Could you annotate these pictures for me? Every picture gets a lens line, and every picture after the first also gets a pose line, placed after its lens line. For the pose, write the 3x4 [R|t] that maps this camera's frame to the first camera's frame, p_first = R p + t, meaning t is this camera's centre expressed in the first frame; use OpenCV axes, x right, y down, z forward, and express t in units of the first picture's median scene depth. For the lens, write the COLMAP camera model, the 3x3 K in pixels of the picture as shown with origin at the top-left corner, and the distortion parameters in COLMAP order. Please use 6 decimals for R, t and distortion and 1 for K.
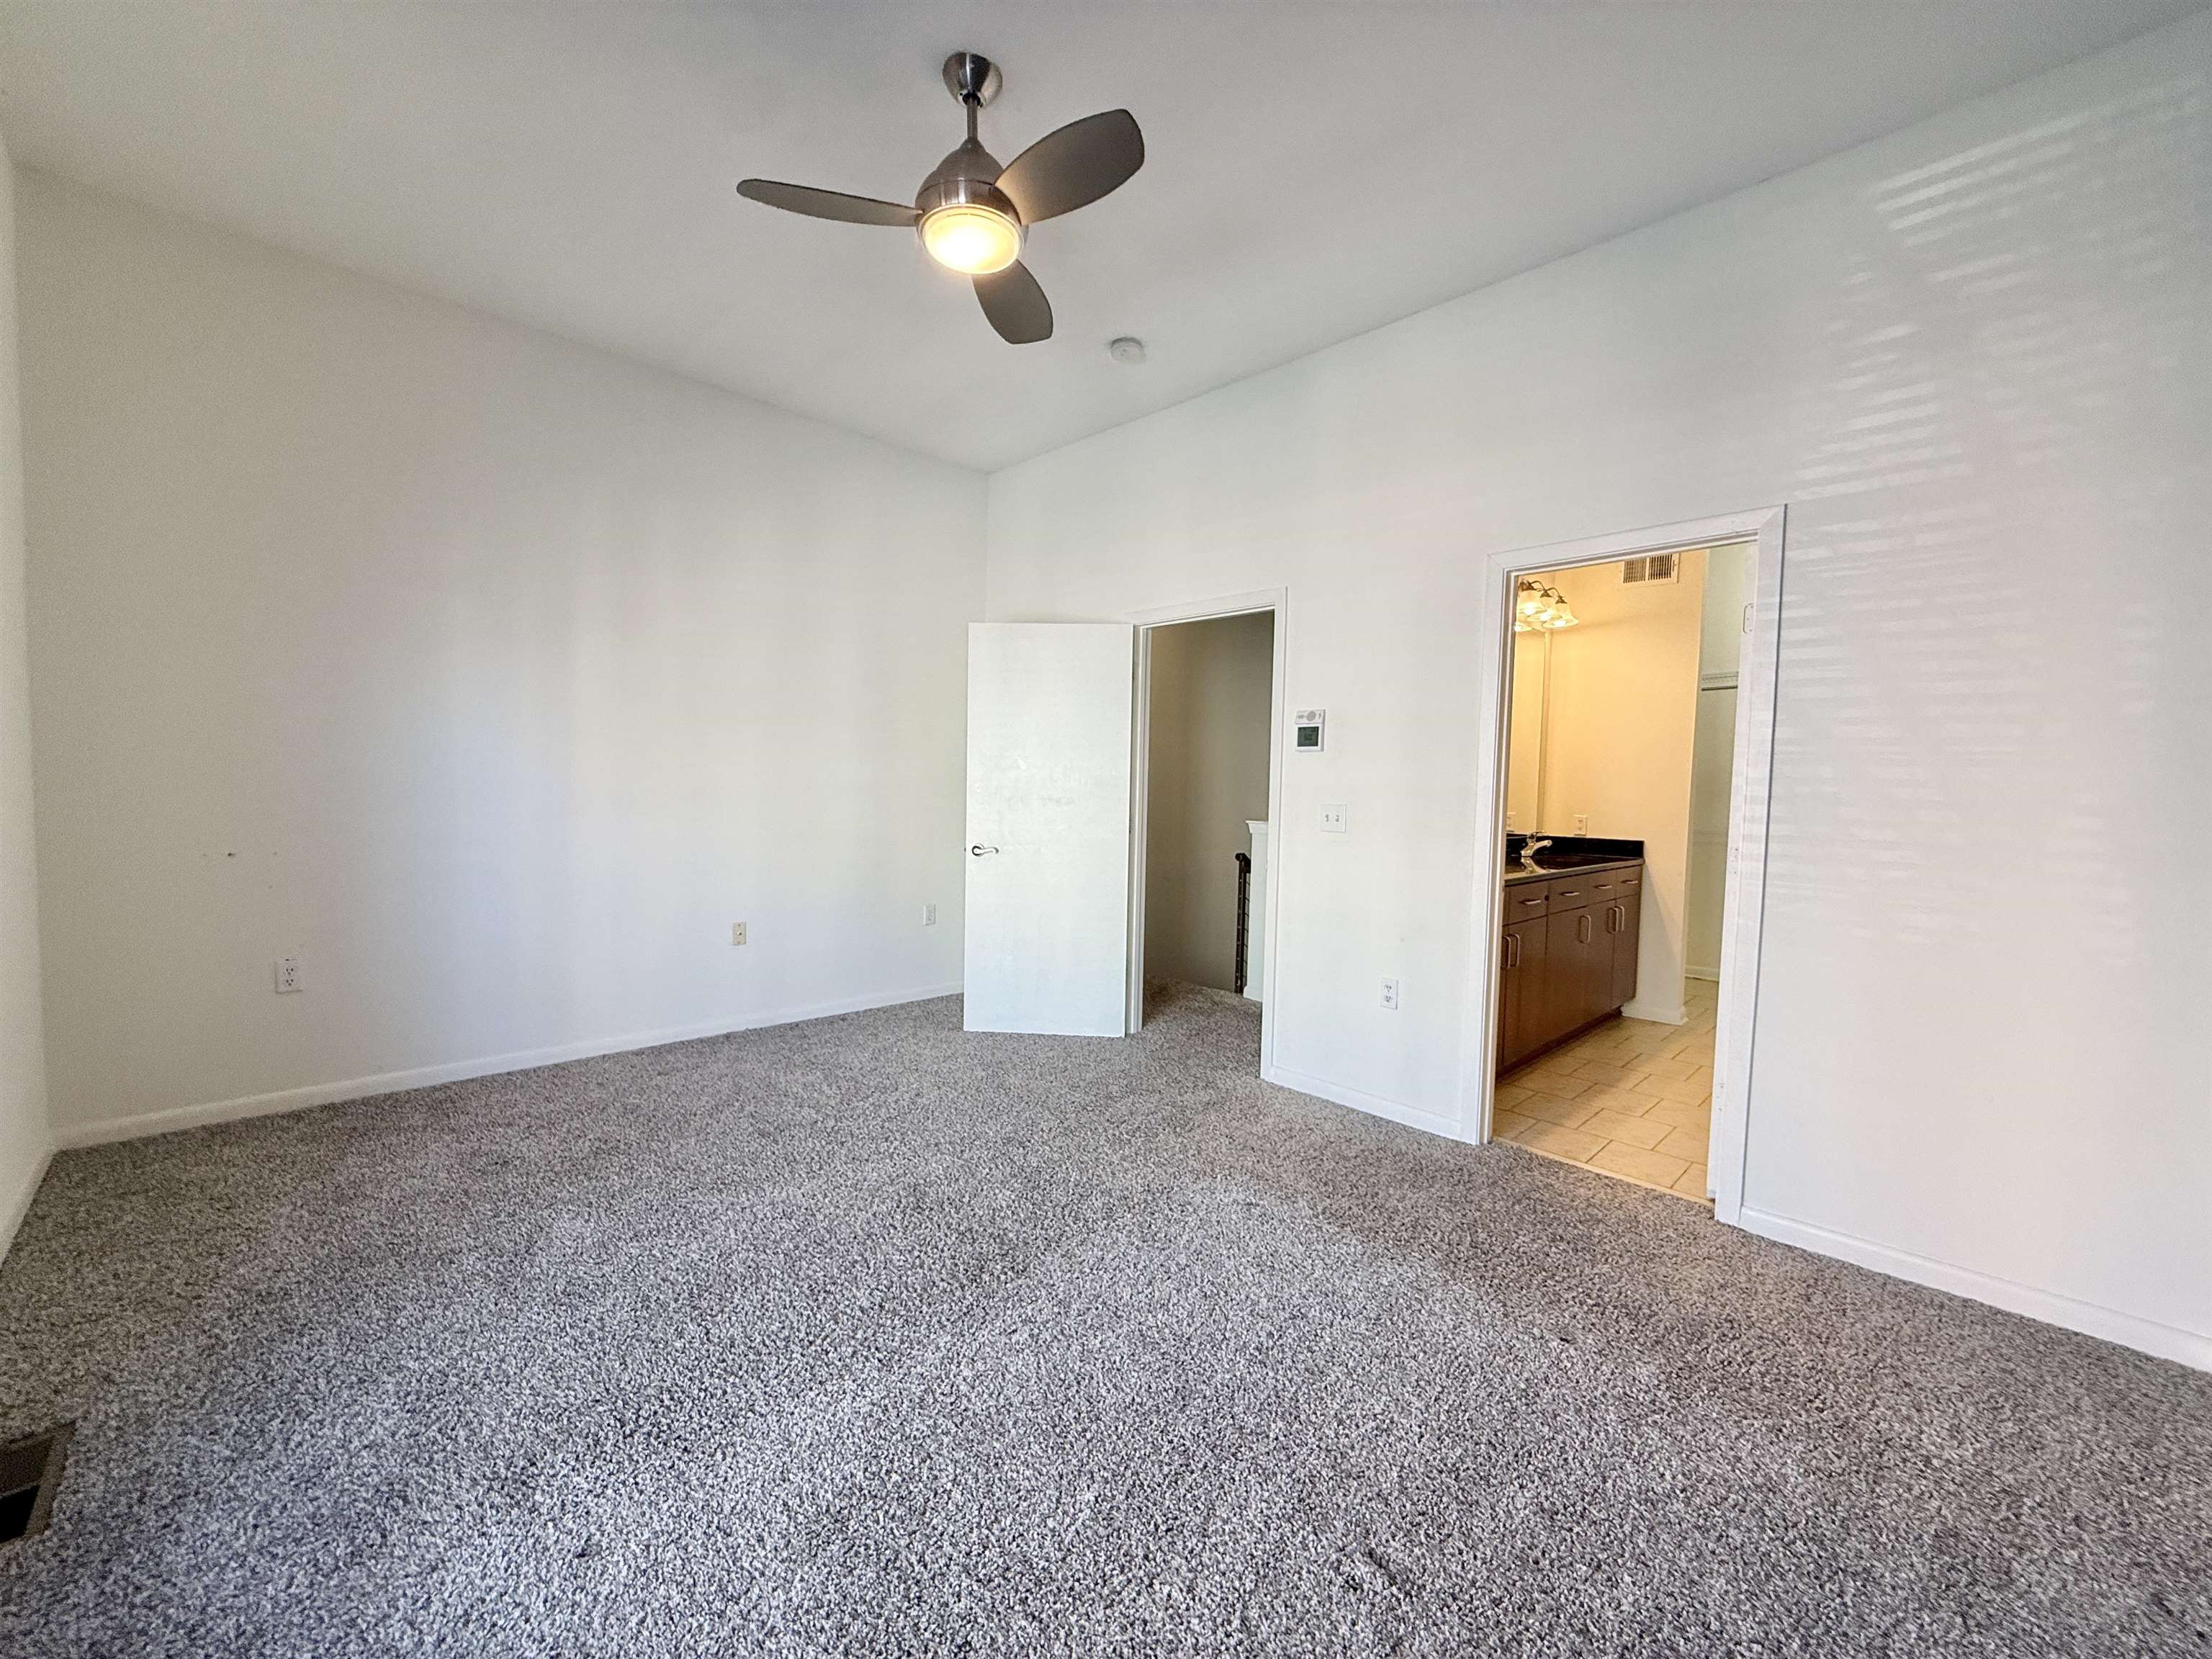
lens RADIAL K [[880.7, 0, 1104.1], [0, 880.7, 829.5], [0, 0, 1]] dist [-0.001225, 0.000866]
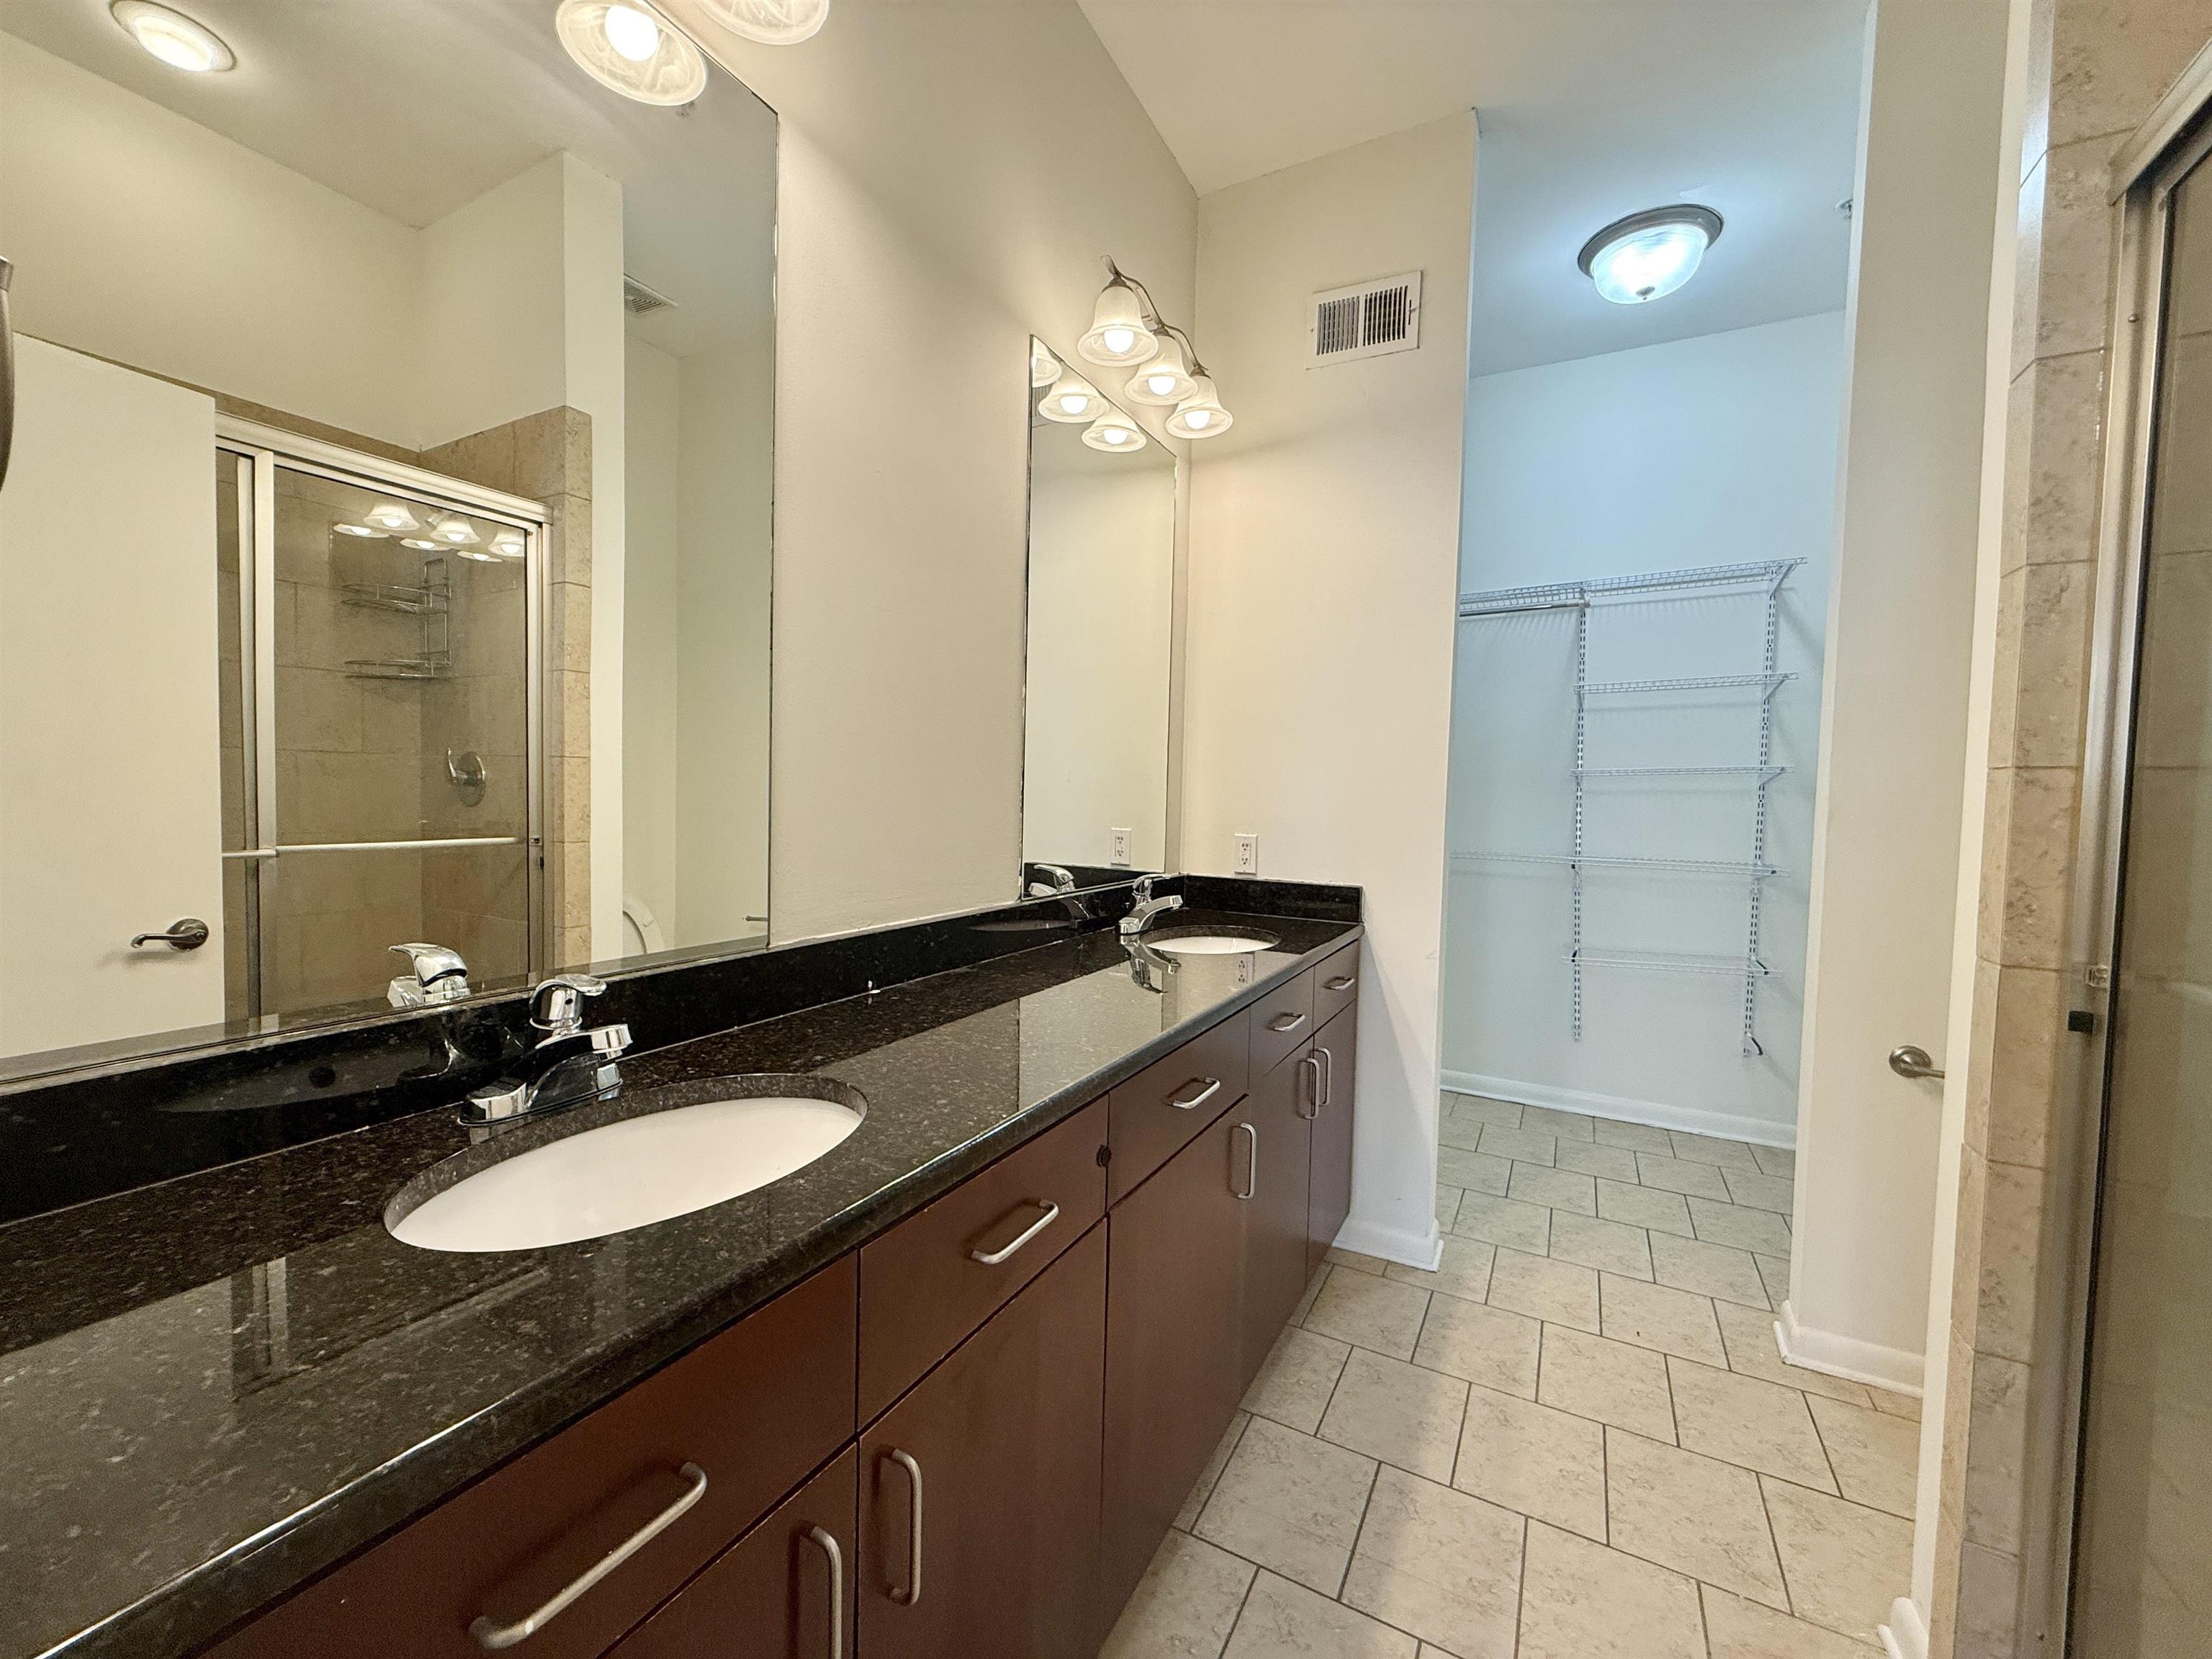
lens RADIAL K [[880.7, 0, 1097.2], [0, 880.7, 823.0], [0, 0, 1]] dist [-0.001225, 0.000866]
pose [[0.959181, -0.013112, 0.282488, 0.339812], [0.014350, 0.999894, -0.002314, -0.023866], [-0.282428, 0.006273, 0.959268, 0.581781]]
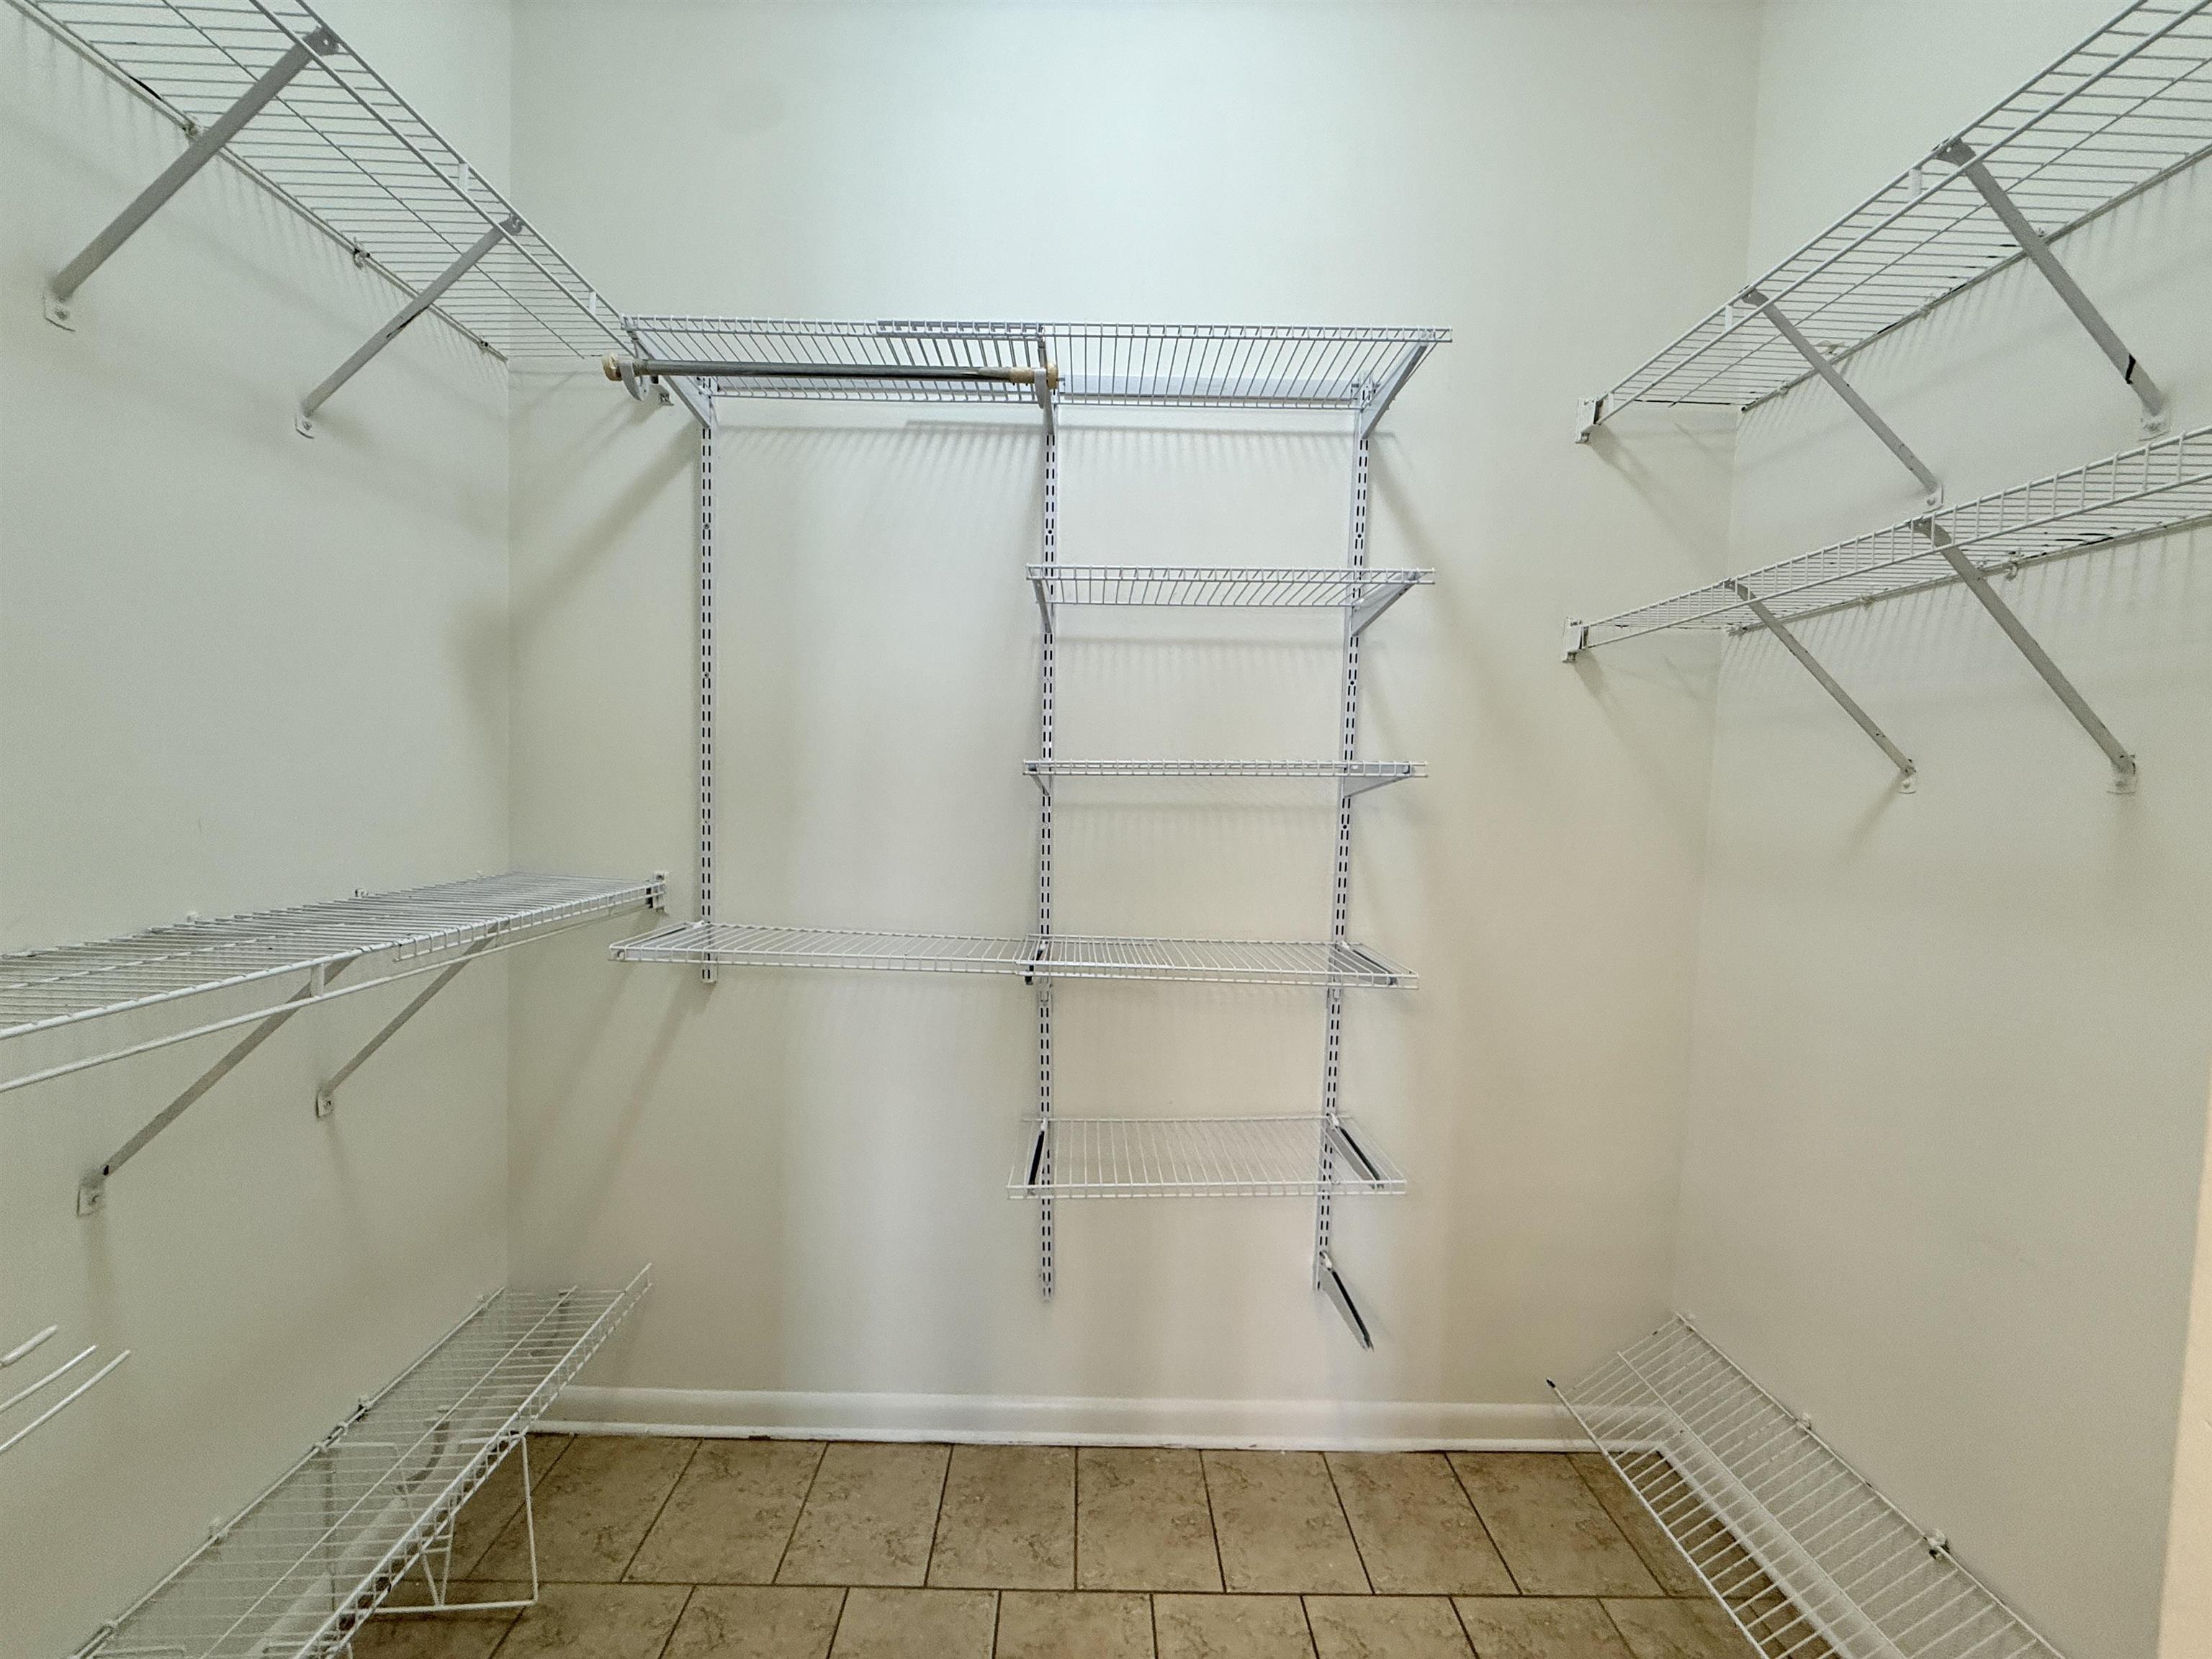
lens RADIAL K [[880.7, 0, 1098.7], [0, 880.7, 832.7], [0, 0, 1]] dist [-0.001225, 0.000866]
pose [[0.682551, -0.035680, 0.729966, 0.545318], [0.019684, 0.999343, 0.030442, -0.036862], [-0.730573, -0.006410, 0.682805, 0.778132]]
